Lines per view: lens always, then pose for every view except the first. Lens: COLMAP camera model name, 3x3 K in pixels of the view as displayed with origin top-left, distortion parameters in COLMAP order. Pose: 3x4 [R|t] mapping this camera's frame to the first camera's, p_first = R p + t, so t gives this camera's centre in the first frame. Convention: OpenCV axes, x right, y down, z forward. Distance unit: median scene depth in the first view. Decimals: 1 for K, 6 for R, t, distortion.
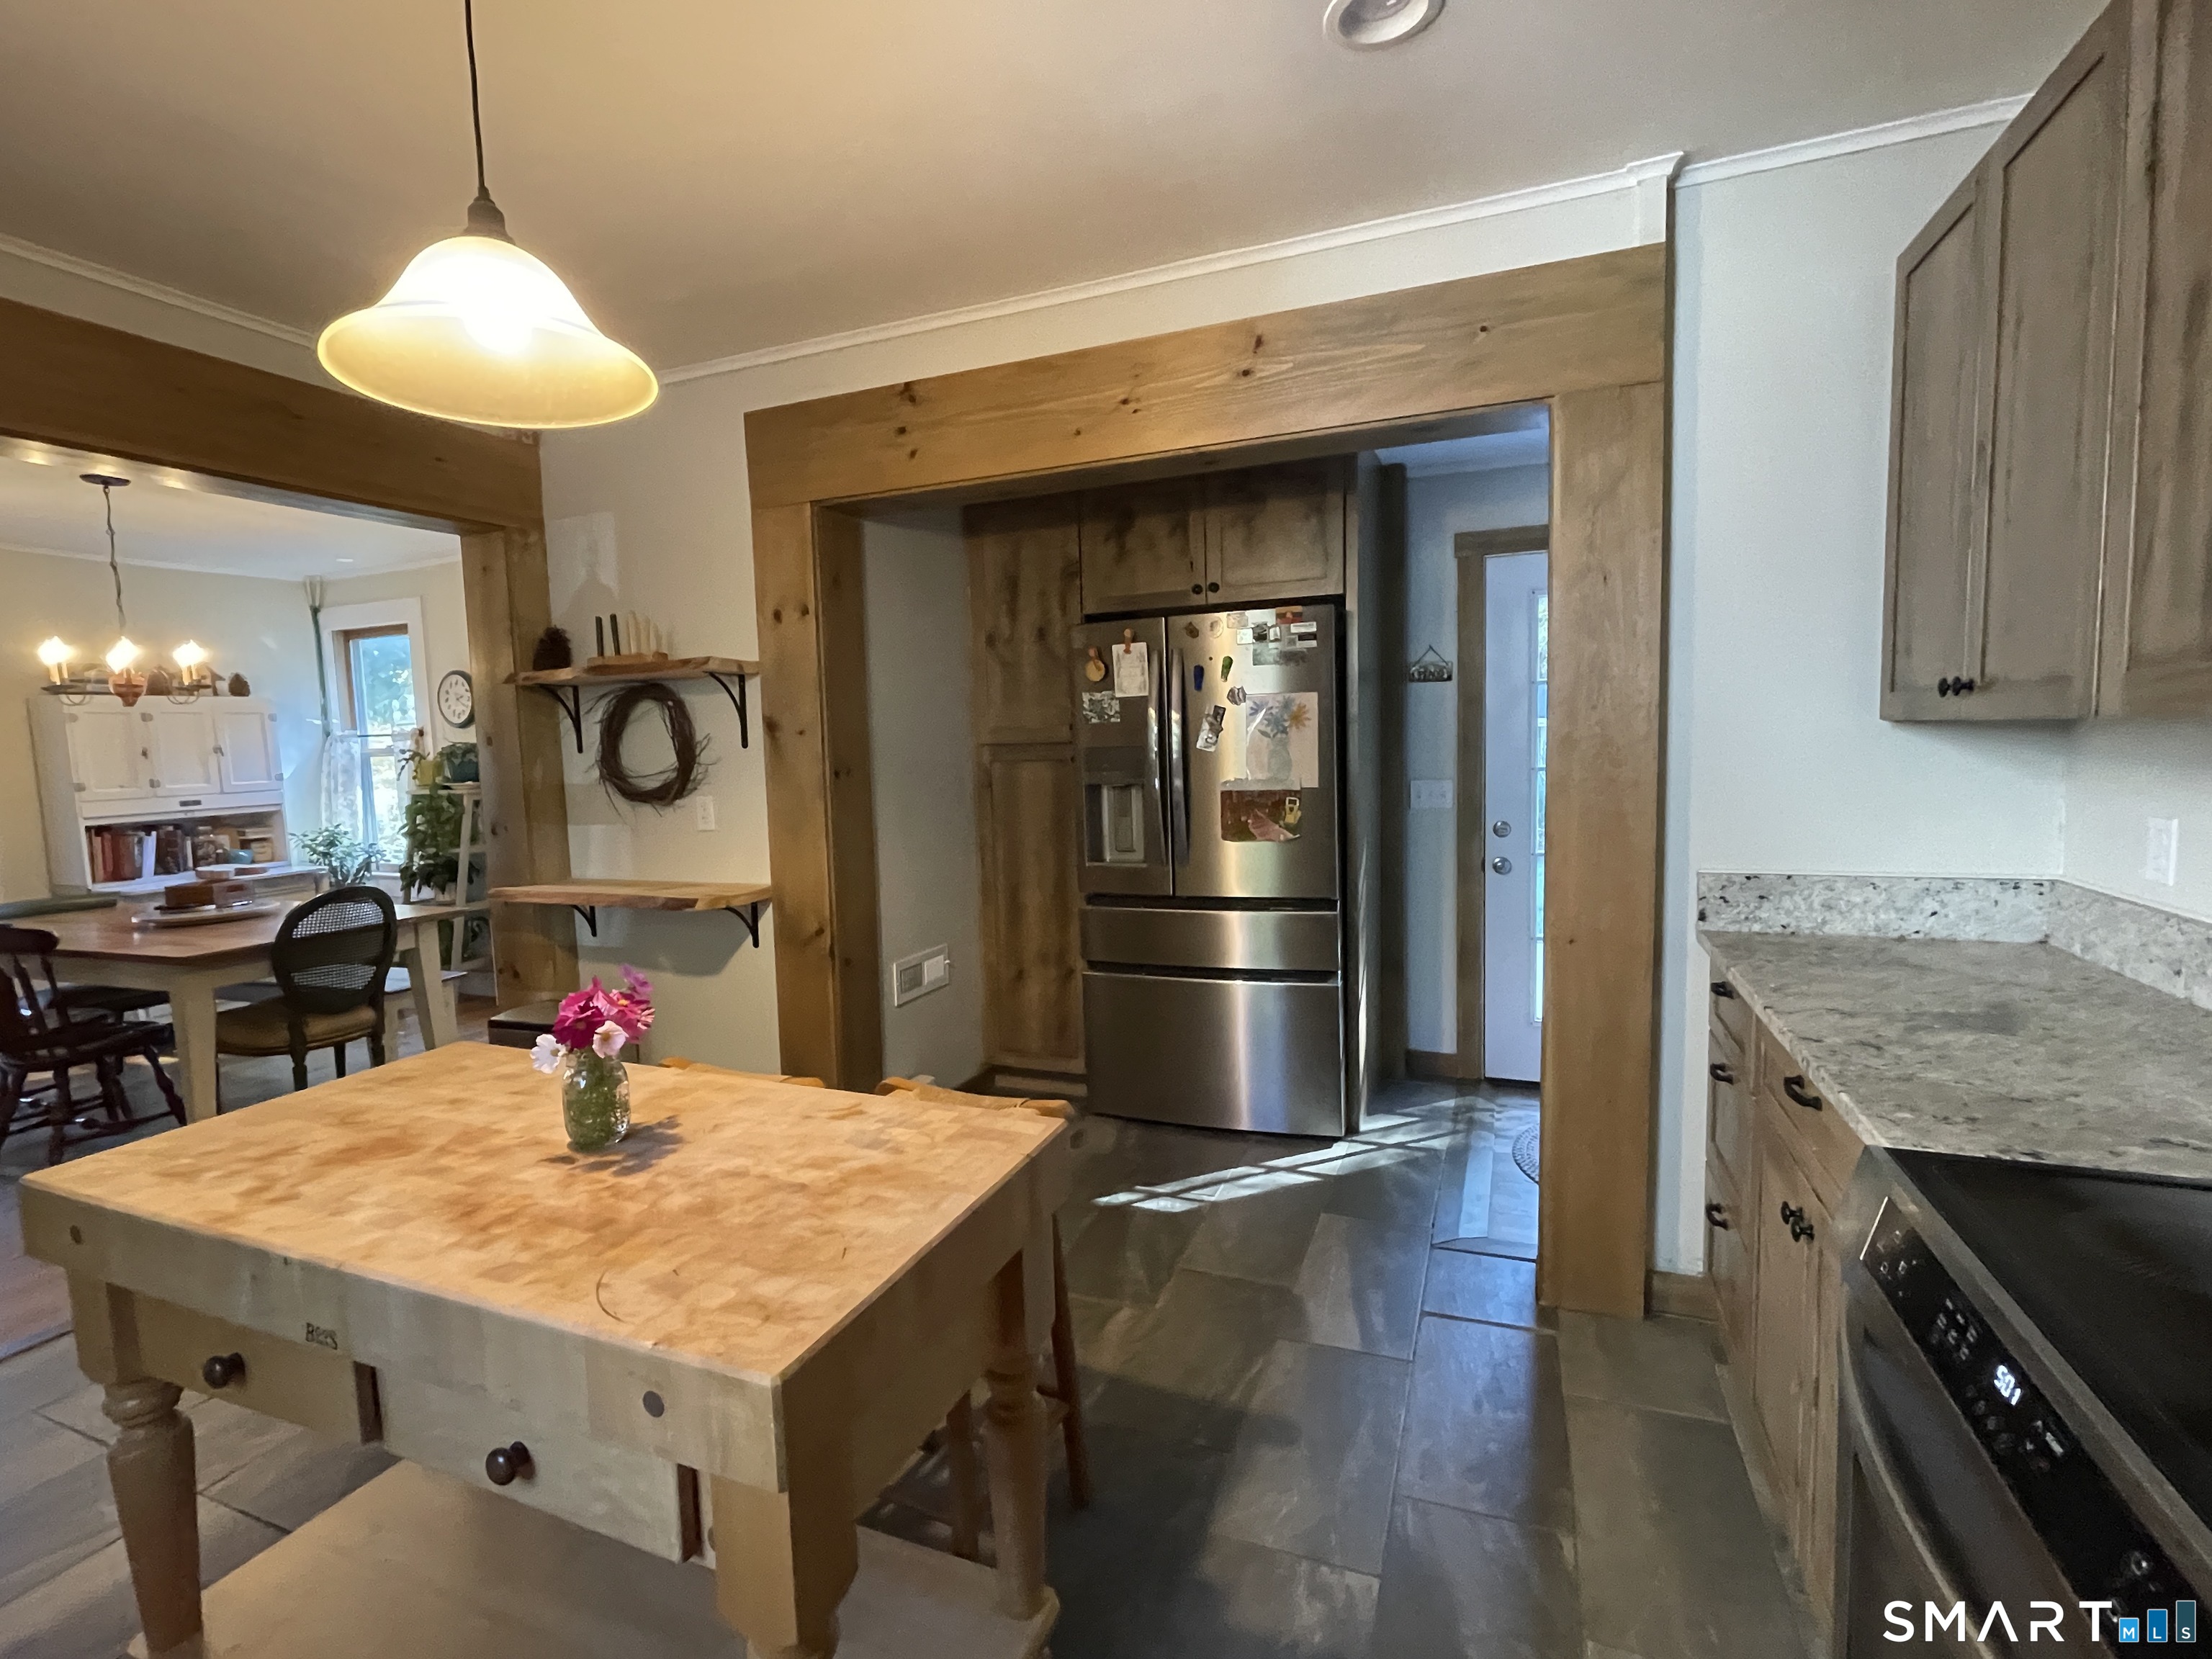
lens RADIAL K [[1022.9, 0, 1101.4], [0, 1022.9, 825.4], [0, 0, 1]] dist [-0.000272, 0.000490]
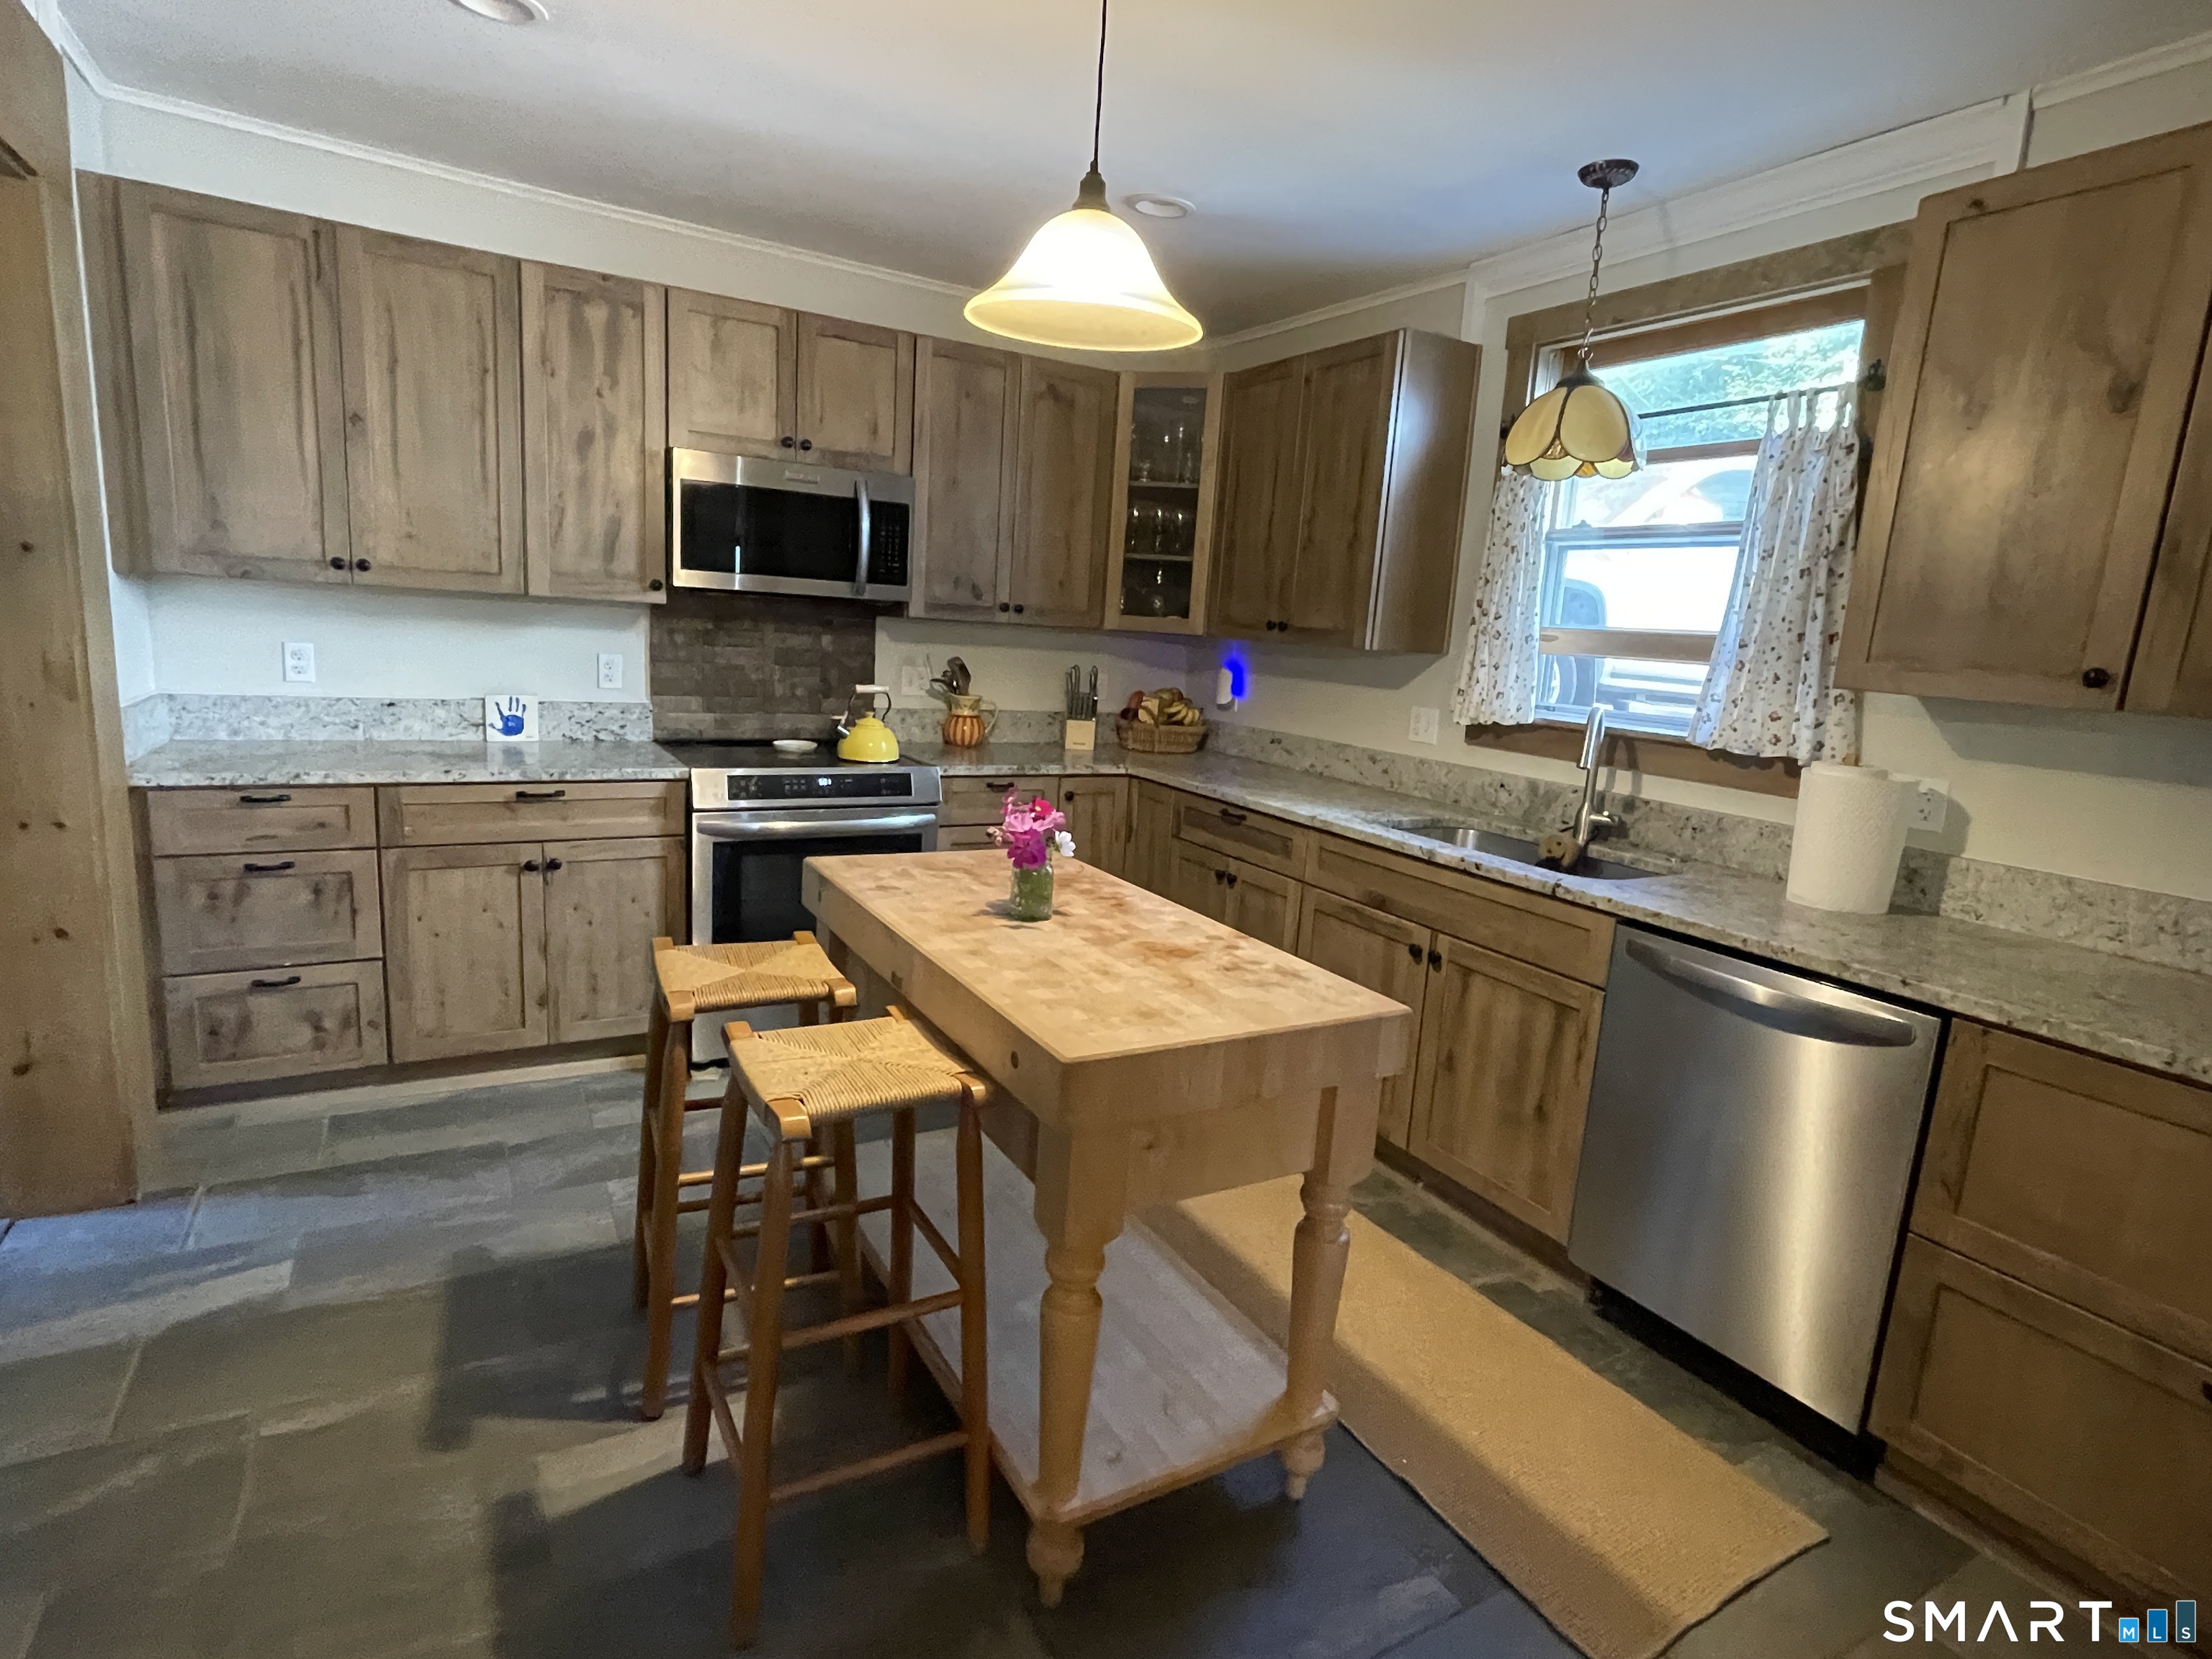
lens RADIAL K [[1115.4, 0, 1100.9], [0, 1115.4, 823.8], [0, 0, 1]] dist [-0.001308, 0.000072]
pose [[-0.790357, -0.134584, 0.597682, -1.448903], [0.007485, 0.973379, 0.229079, -0.156870], [-0.612601, 0.185528, -0.768309, 2.077580]]
